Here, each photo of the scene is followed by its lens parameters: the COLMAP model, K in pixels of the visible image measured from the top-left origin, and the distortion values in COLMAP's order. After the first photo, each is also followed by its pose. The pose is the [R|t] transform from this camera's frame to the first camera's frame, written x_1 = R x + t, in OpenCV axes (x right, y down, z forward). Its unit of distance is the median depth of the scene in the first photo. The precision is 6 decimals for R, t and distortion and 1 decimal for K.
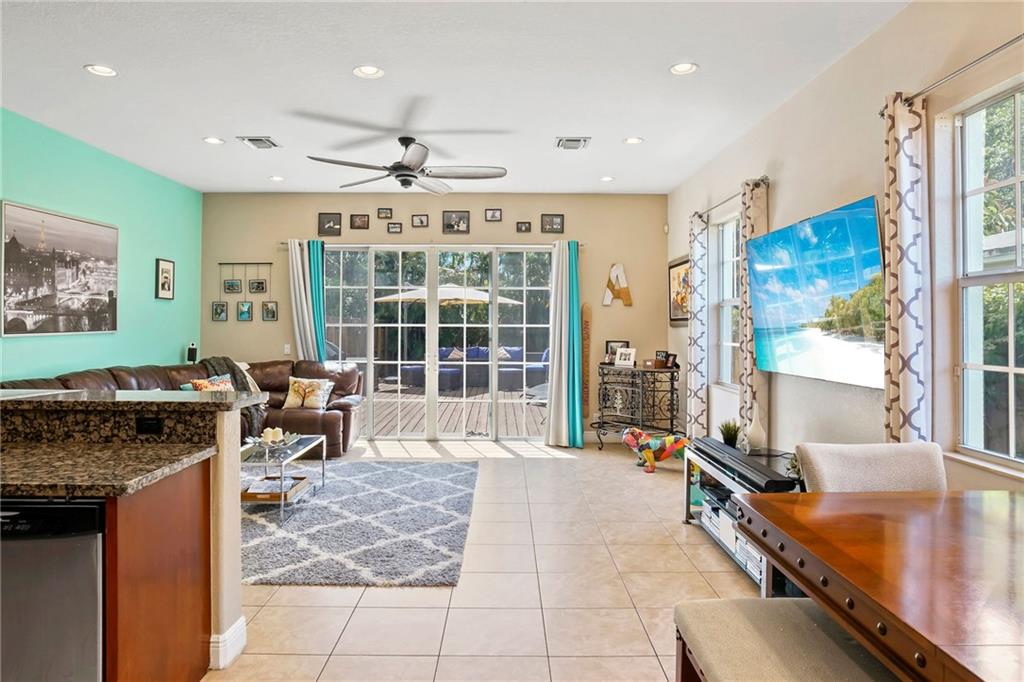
lens RADIAL K [[662.9, 0, 506.6], [0, 662.9, 306.2], [0, 0, 1]] dist [-0.060992, 0.025436]
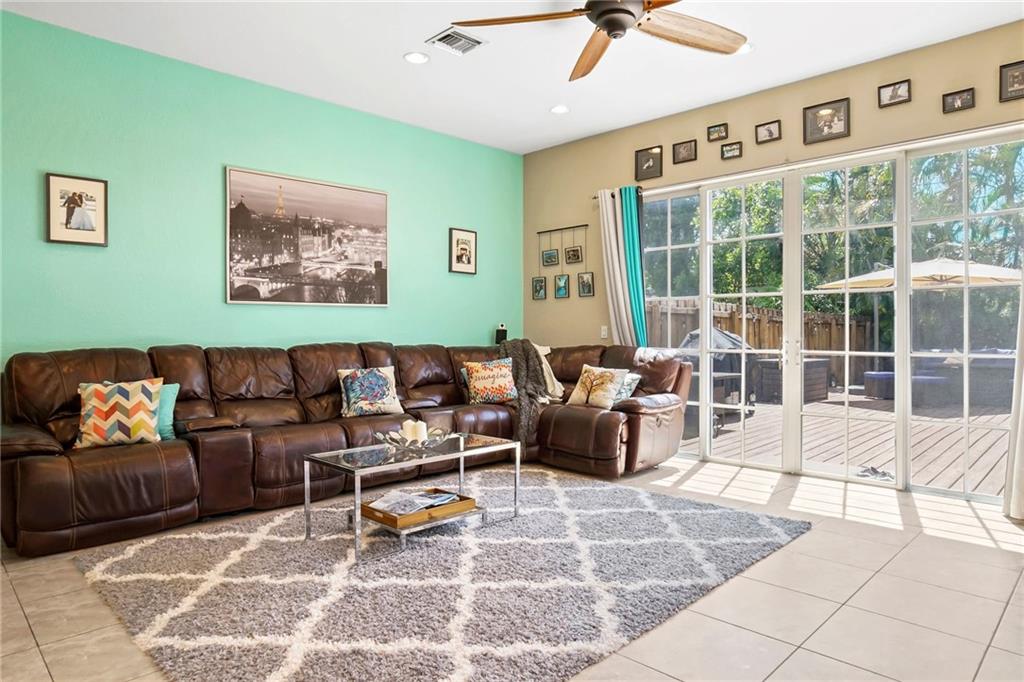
lens RADIAL K [[637.1, 0, 512.0], [0, 637.1, 330.7], [0, 0, 1]] dist [-0.058331, 0.030771]
pose [[0.699223, -0.007717, -0.714862, 0.149537], [0.019520, 0.999775, 0.008301, 0.062634], [0.714637, -0.019758, 0.699216, 0.439001]]
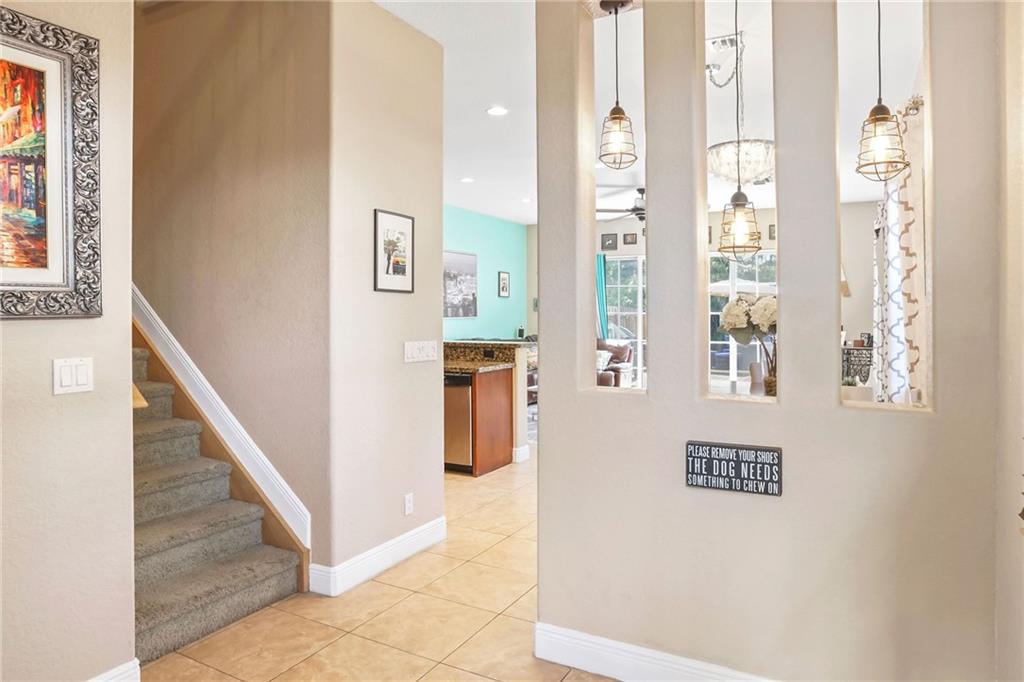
lens RADIAL K [[662.9, 0, 486.9], [0, 662.9, 308.0], [0, 0, 1]] dist [-0.060992, 0.025436]
pose [[0.863845, -0.008589, -0.503684, 0.243090], [0.015439, 0.999836, 0.009429, -0.000439], [0.503520, -0.015922, 0.863837, -0.397101]]
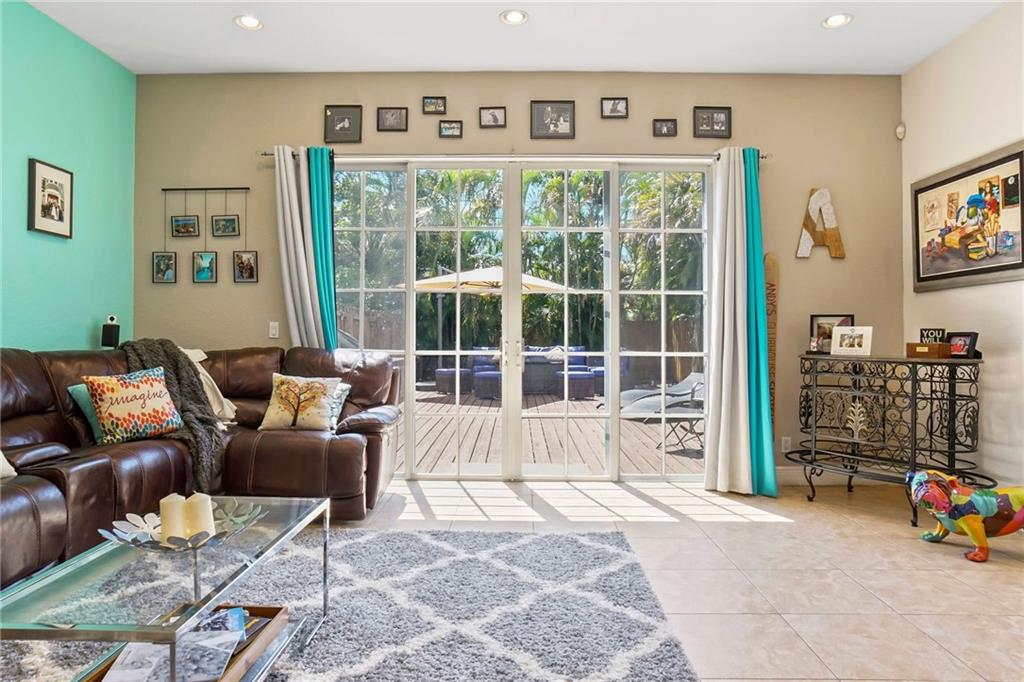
lens RADIAL K [[637.1, 0, 502.2], [0, 637.1, 334.8], [0, 0, 1]] dist [-0.058331, 0.030771]
pose [[0.999691, 0.001972, -0.024764, -0.121856], [-0.001366, 0.999700, 0.024464, 0.062409], [0.024805, -0.024423, 0.999394, 0.474748]]
